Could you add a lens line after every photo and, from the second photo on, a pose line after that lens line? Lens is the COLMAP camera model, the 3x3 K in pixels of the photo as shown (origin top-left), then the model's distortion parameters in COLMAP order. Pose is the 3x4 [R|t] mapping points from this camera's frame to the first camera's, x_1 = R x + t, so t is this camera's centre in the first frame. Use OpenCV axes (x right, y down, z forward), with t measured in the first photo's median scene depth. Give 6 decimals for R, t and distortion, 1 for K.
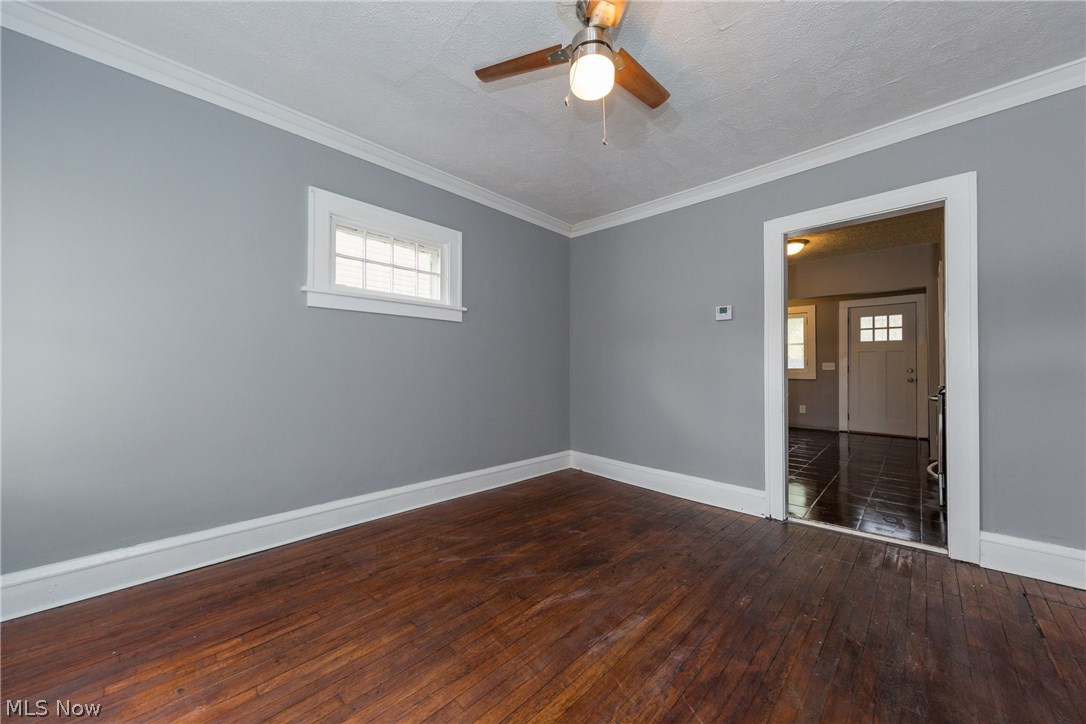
lens RADIAL K [[400.1, 0, 547.0], [0, 400.1, 363.2], [0, 0, 1]] dist [0.001773, 0.000199]
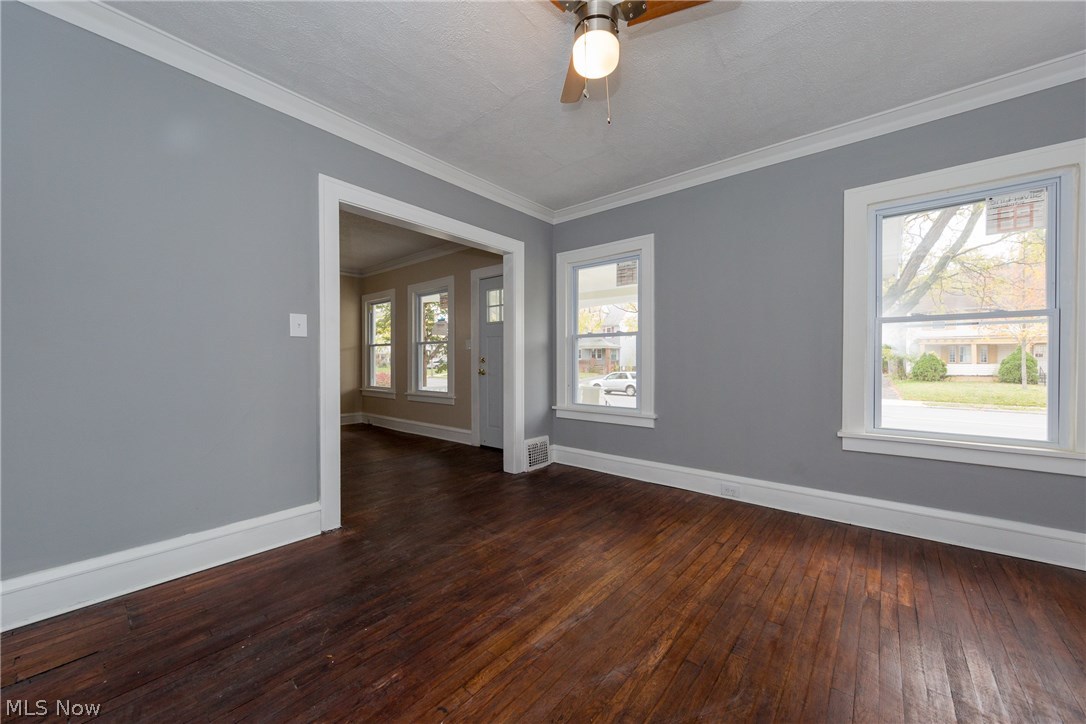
lens RADIAL K [[400.1, 0, 547.0], [0, 400.1, 363.2], [0, 0, 1]] dist [0.001773, 0.000199]
pose [[-0.997769, -0.007182, -0.066376, 0.292412], [-0.006719, 0.999952, -0.007195, 0.034455], [0.066424, -0.006732, -0.997769, 1.974482]]
